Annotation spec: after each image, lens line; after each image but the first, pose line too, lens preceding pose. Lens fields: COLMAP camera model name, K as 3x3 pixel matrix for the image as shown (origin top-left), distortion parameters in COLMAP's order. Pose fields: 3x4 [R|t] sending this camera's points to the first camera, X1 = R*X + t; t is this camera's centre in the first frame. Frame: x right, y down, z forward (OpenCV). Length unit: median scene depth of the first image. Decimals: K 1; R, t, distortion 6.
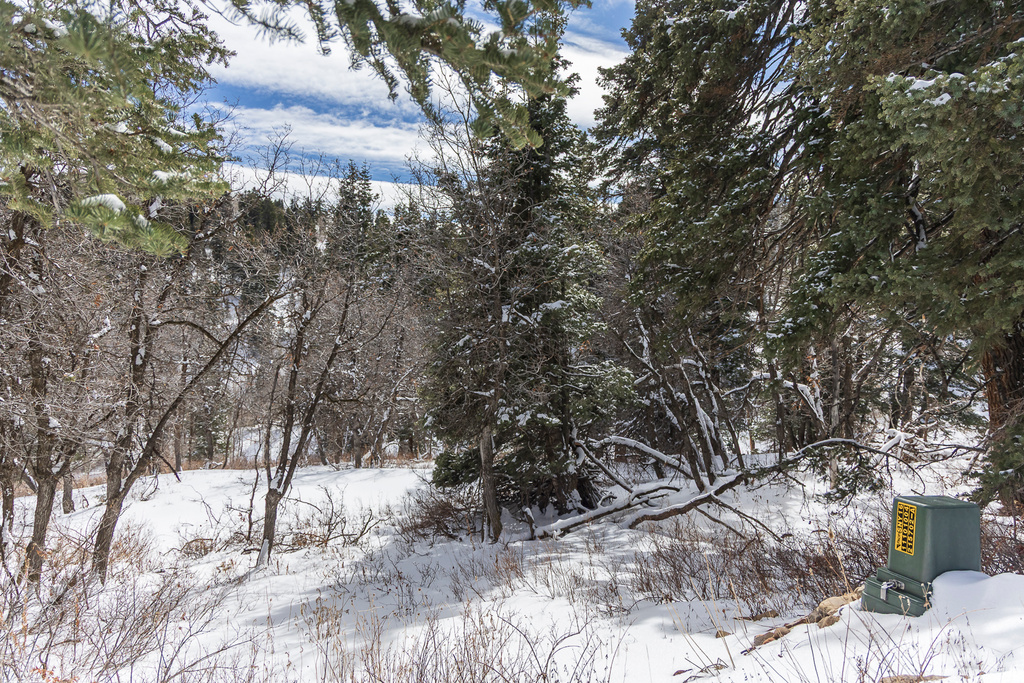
lens RADIAL K [[683.1, 0, 514.9], [0, 683.1, 342.3], [0, 0, 1]] dist [0.003918, -0.000358]
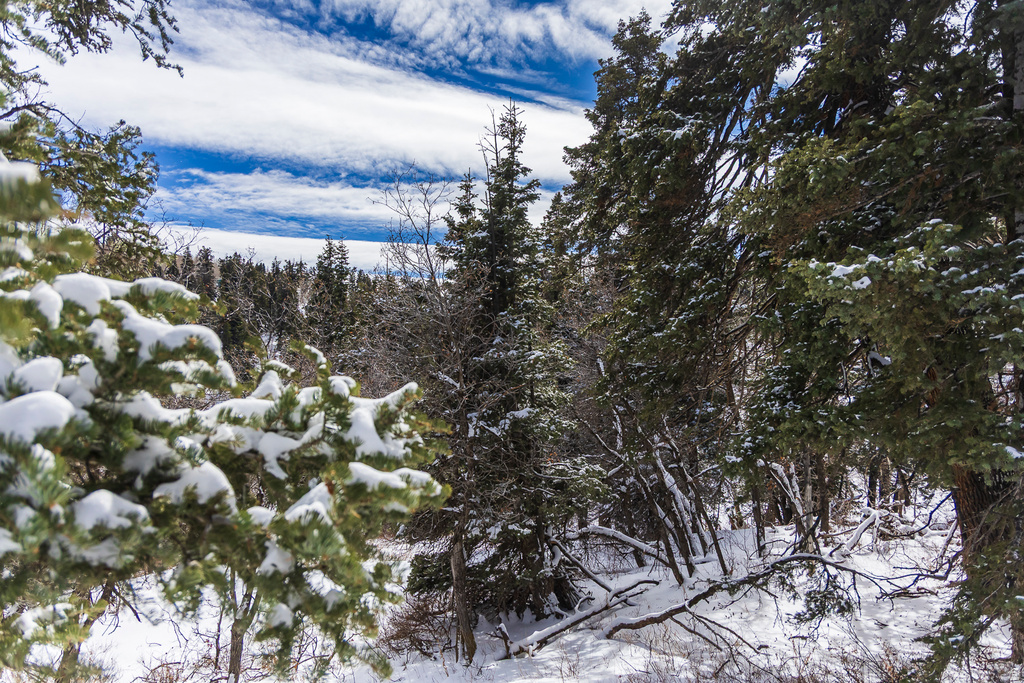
lens RADIAL K [[679.9, 0, 514.8], [0, 679.9, 341.6], [0, 0, 1]] dist [0.000370, 0.001848]
pose [[0.999016, -0.036576, 0.025079, 0.025484], [0.038410, 0.996288, -0.077041, -0.078585], [-0.022168, 0.077928, 0.996712, -0.004496]]
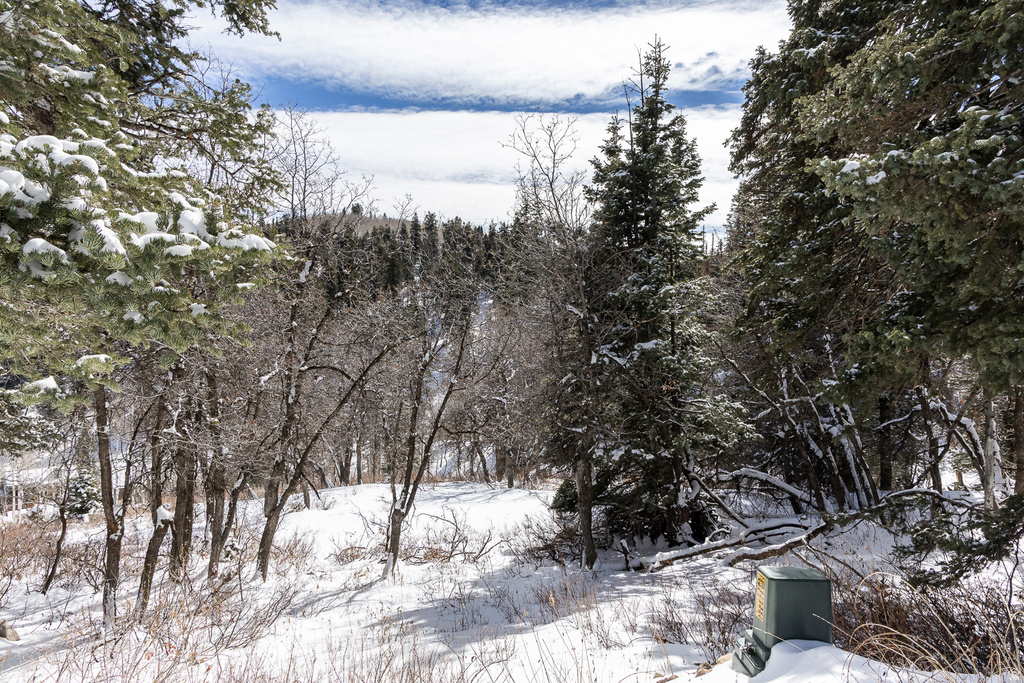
lens RADIAL K [[679.9, 0, 514.8], [0, 679.9, 341.6], [0, 0, 1]] dist [0.000370, 0.001848]
pose [[0.959729, -0.018206, -0.280337, 0.145333], [0.011606, 0.999615, -0.025185, -0.033684], [0.280687, 0.020917, 0.959571, -0.049792]]
